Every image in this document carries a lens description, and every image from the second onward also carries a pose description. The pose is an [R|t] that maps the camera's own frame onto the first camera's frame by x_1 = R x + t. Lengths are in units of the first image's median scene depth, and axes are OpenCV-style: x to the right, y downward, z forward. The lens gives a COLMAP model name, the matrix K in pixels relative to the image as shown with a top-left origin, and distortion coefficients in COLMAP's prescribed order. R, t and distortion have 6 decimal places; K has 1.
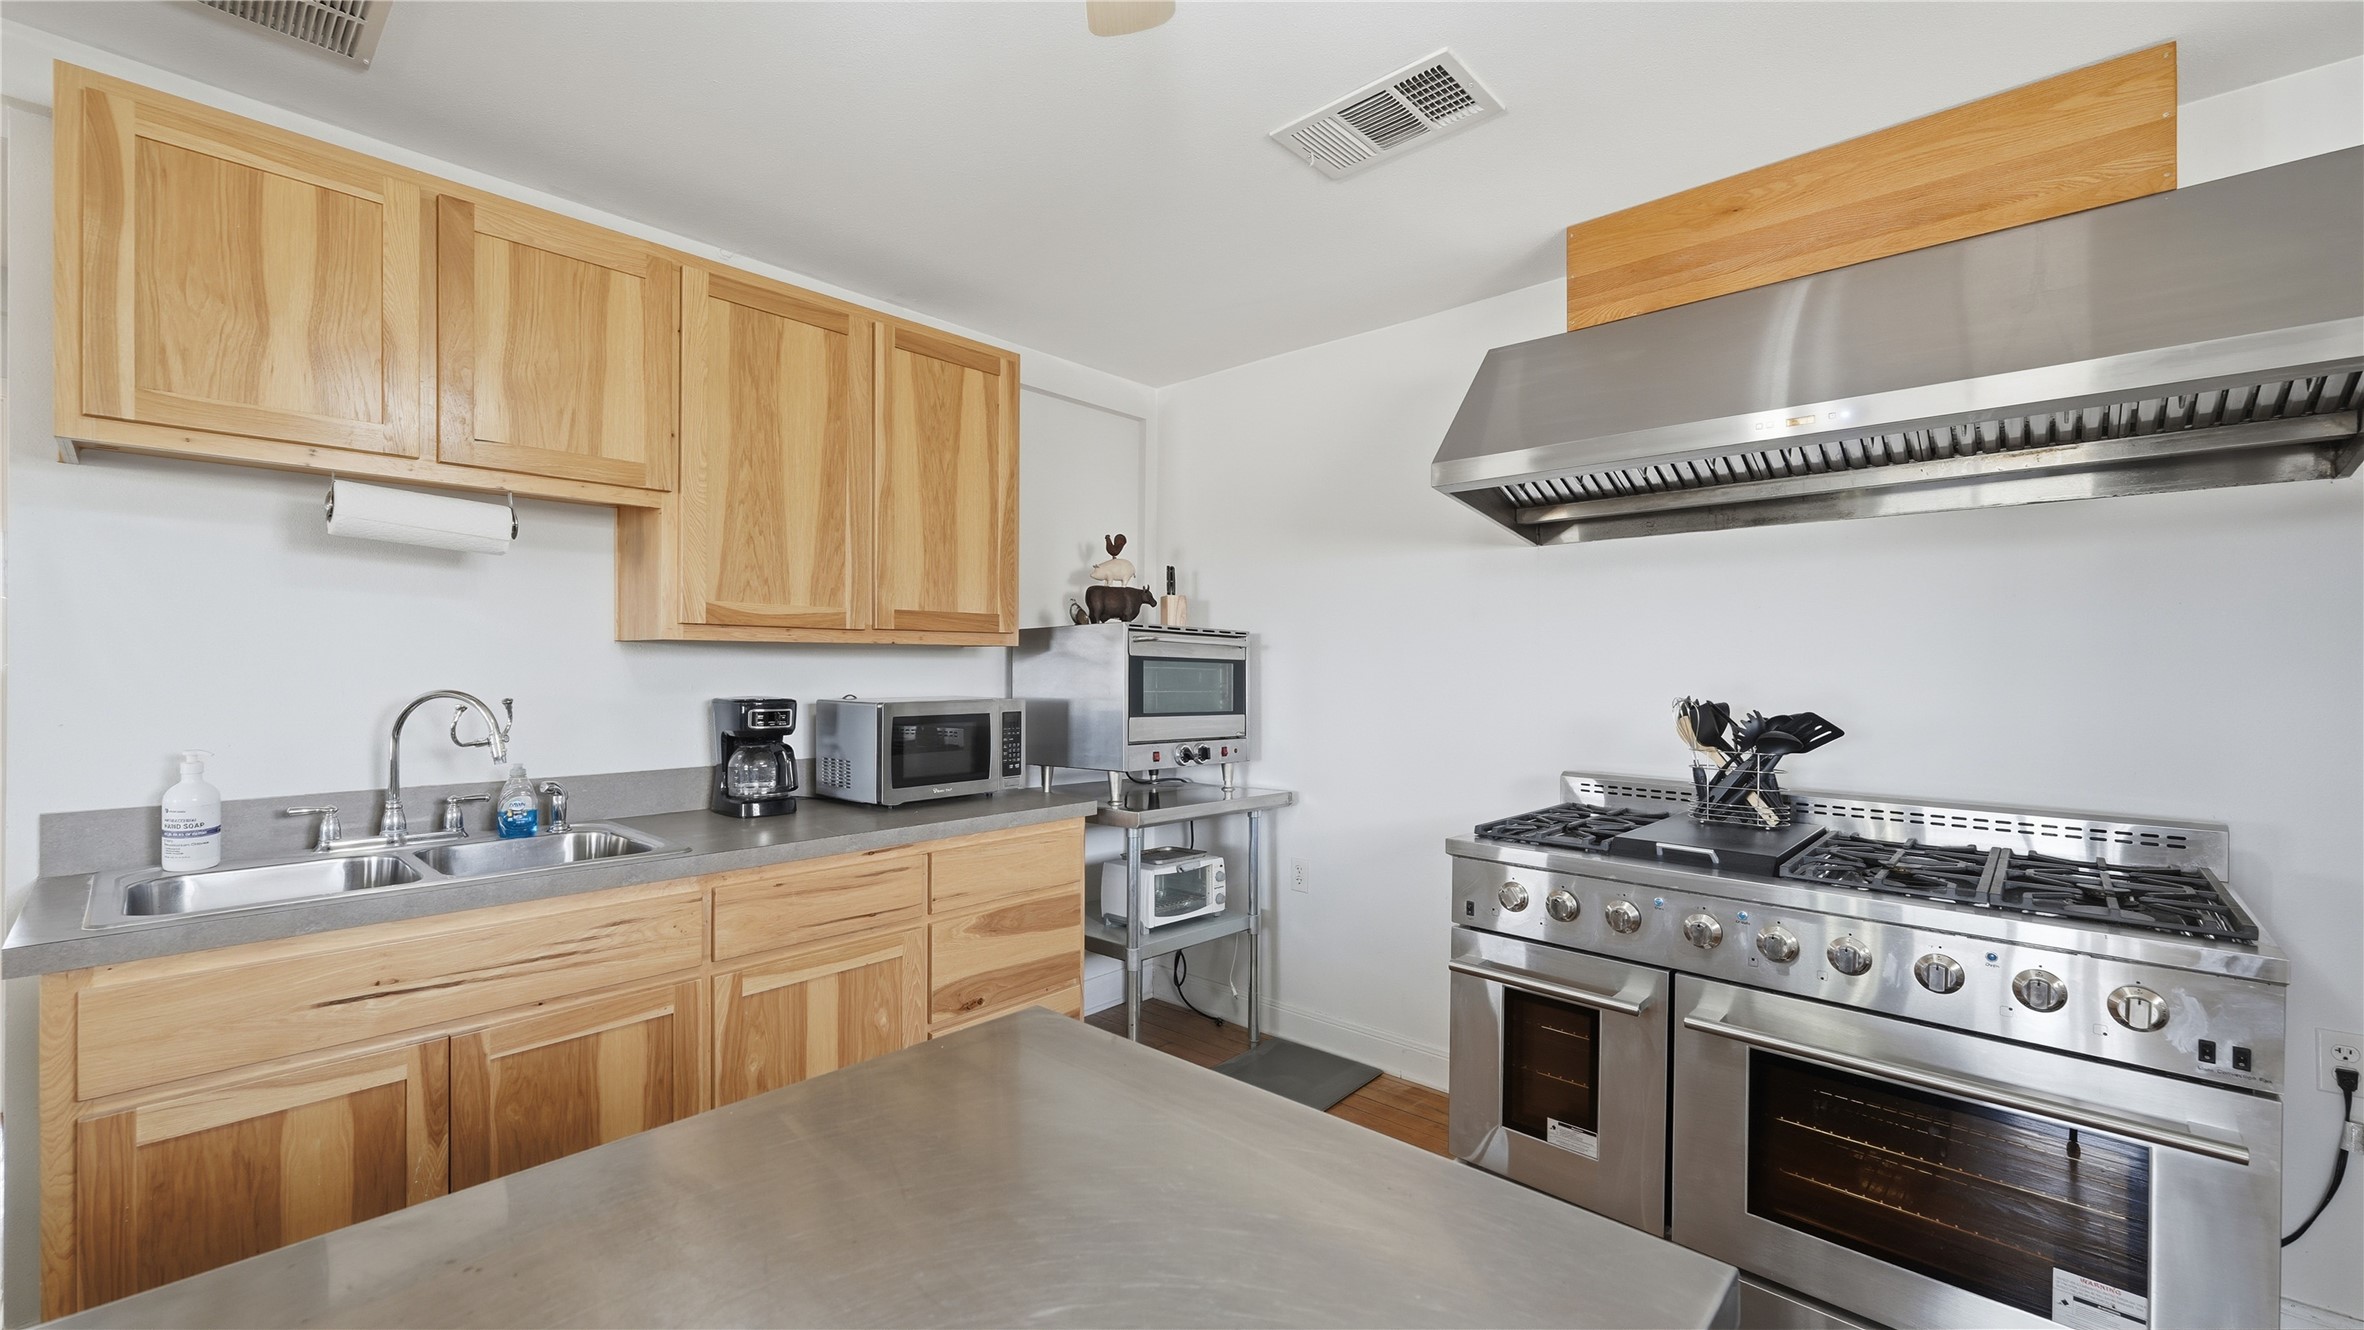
lens RADIAL K [[948.1, 0, 1180.6], [0, 948.1, 667.7], [0, 0, 1]] dist [-0.003300, -0.000455]
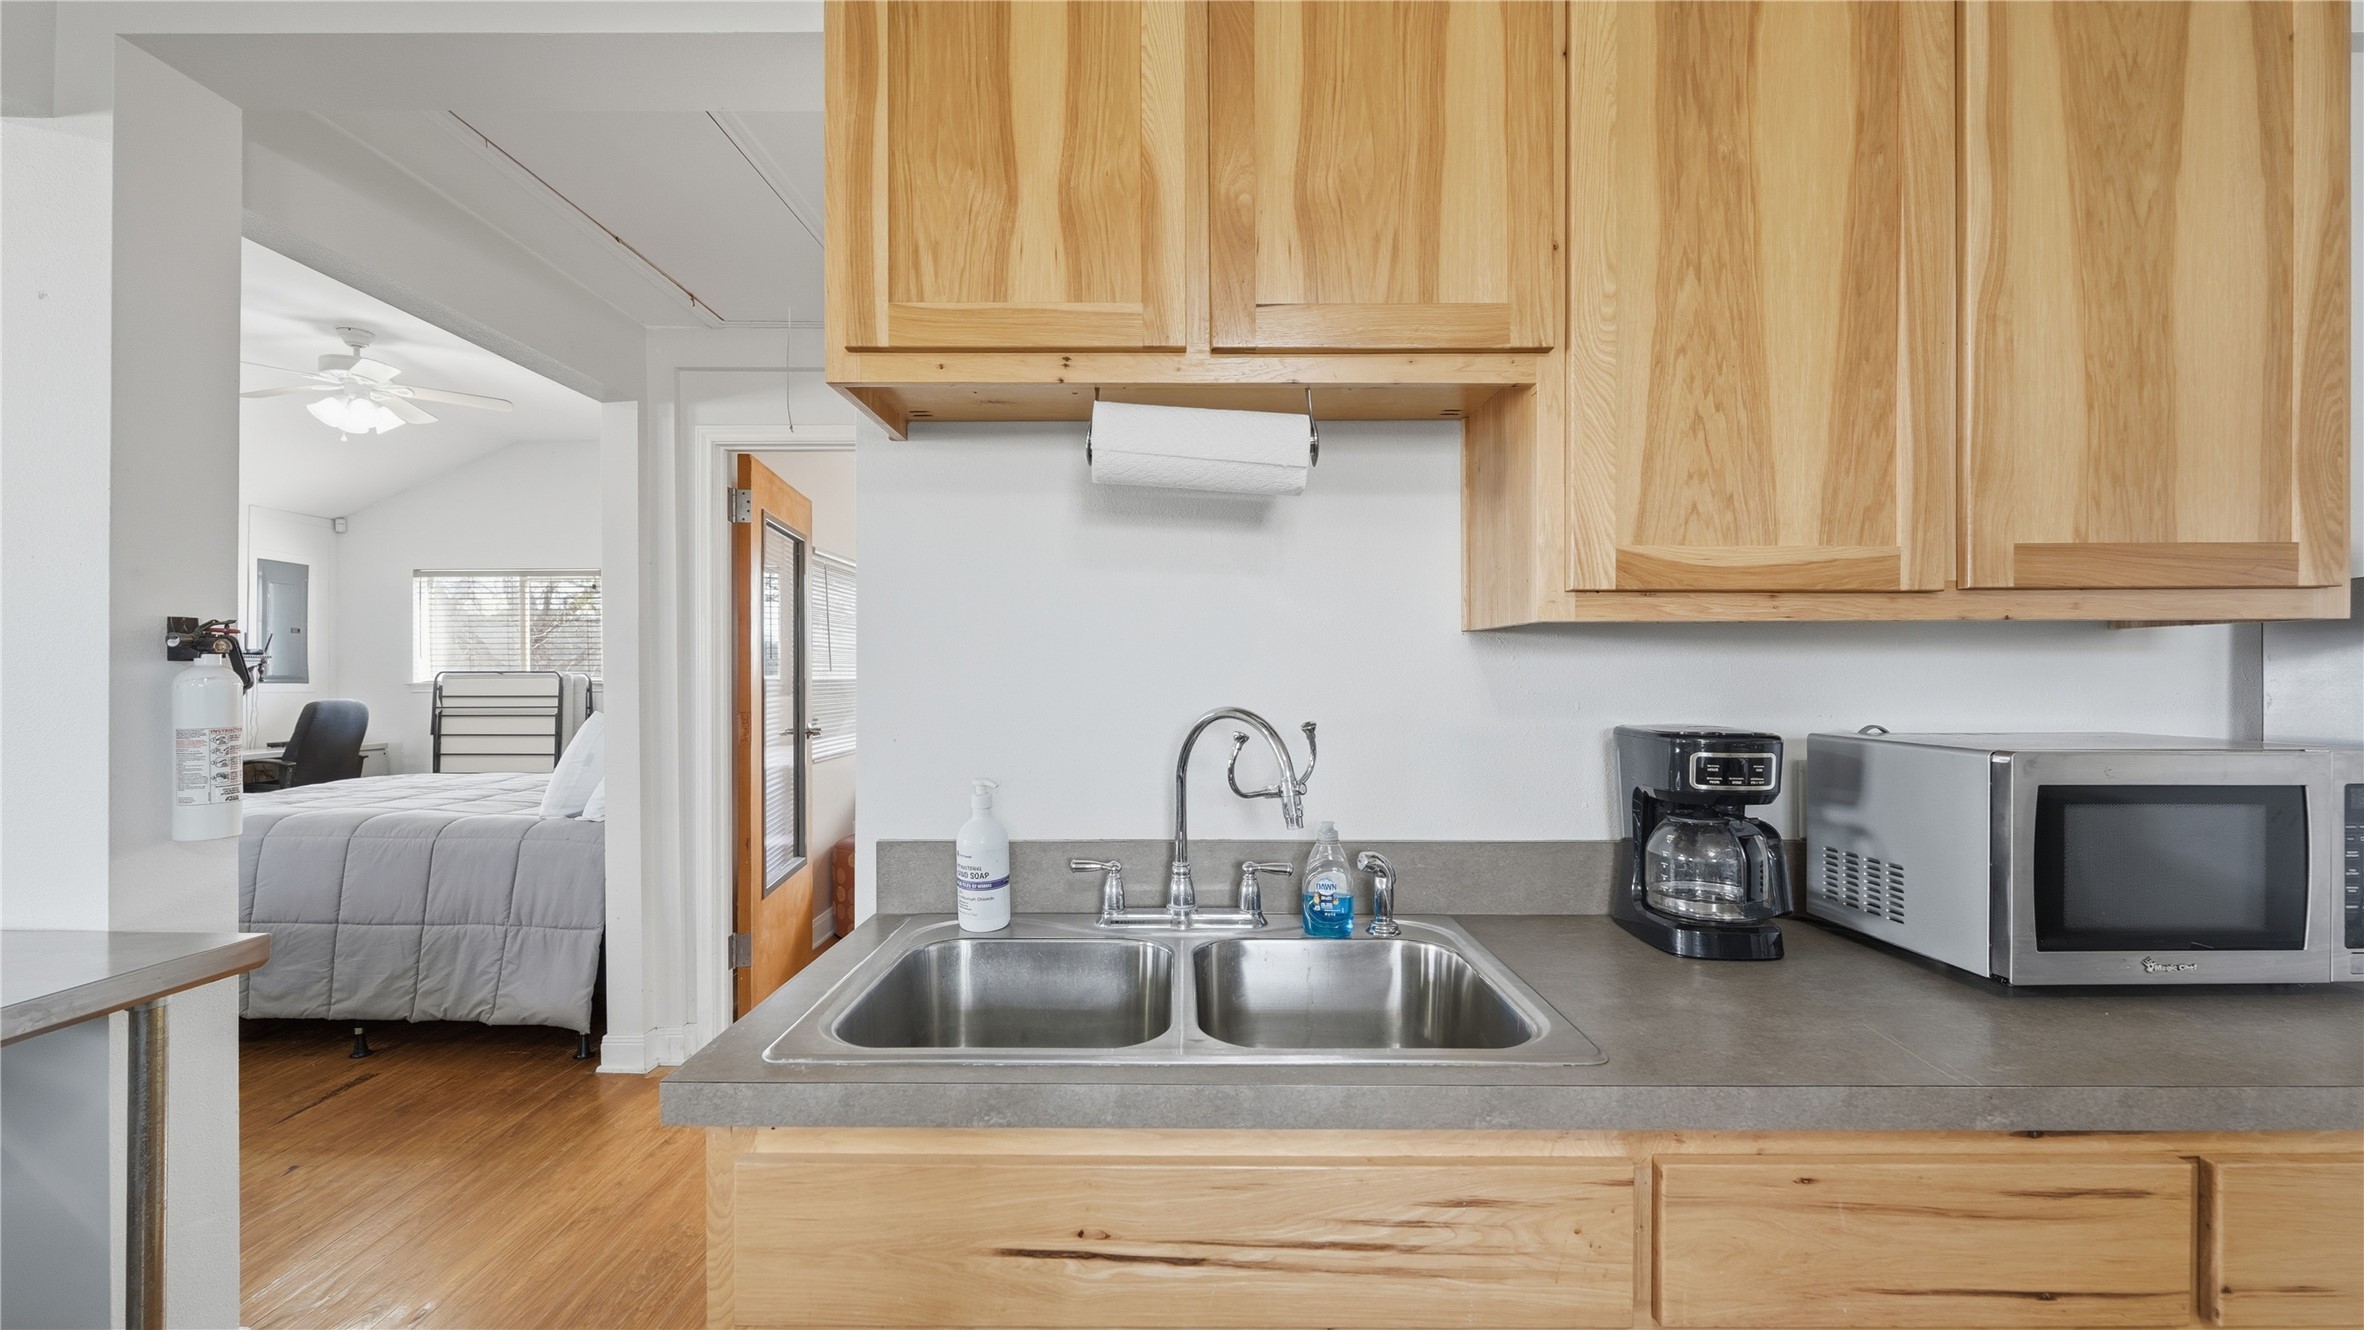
lens RADIAL K [[948.1, 0, 1180.6], [0, 948.1, 667.7], [0, 0, 1]] dist [-0.003300, -0.000455]
pose [[0.672599, -0.006768, -0.739976, -0.270604], [0.001047, 0.999966, -0.008195, 0.001389], [0.740007, 0.004737, 0.672583, 0.459696]]
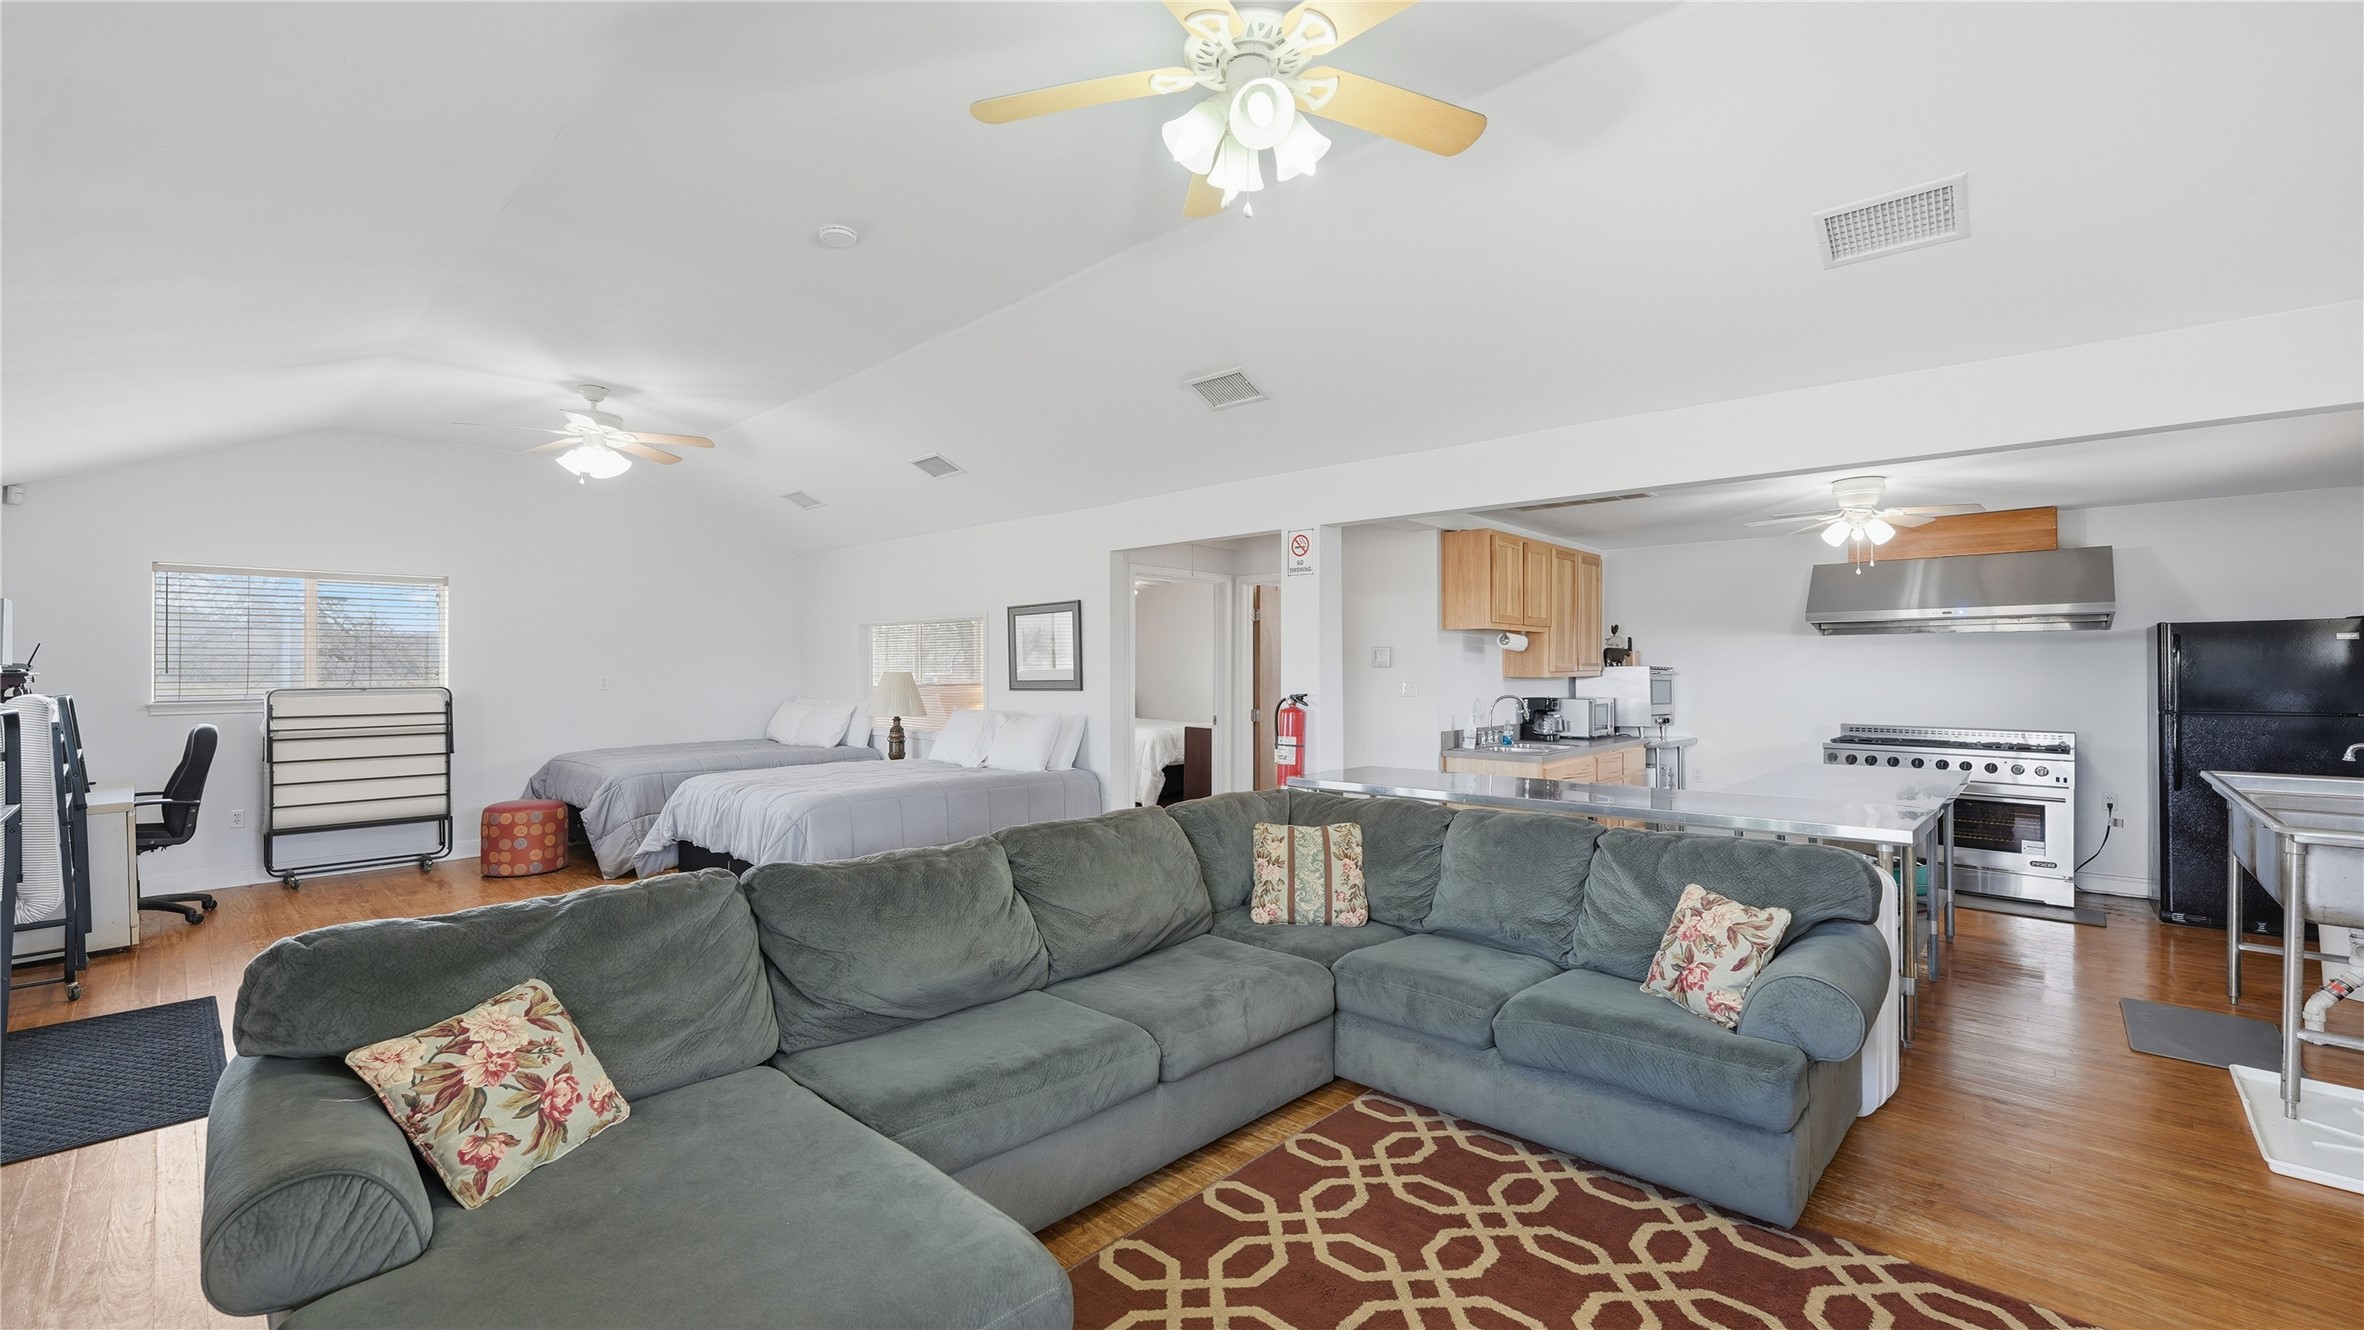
lens RADIAL K [[948.1, 0, 1180.6], [0, 948.1, 667.7], [0, 0, 1]] dist [-0.003300, -0.000455]
pose [[0.999965, -0.004291, -0.007244, -1.576148], [0.004291, 0.999991, -0.000053, -0.060835], [0.007244, 0.000022, 0.999974, -1.832334]]
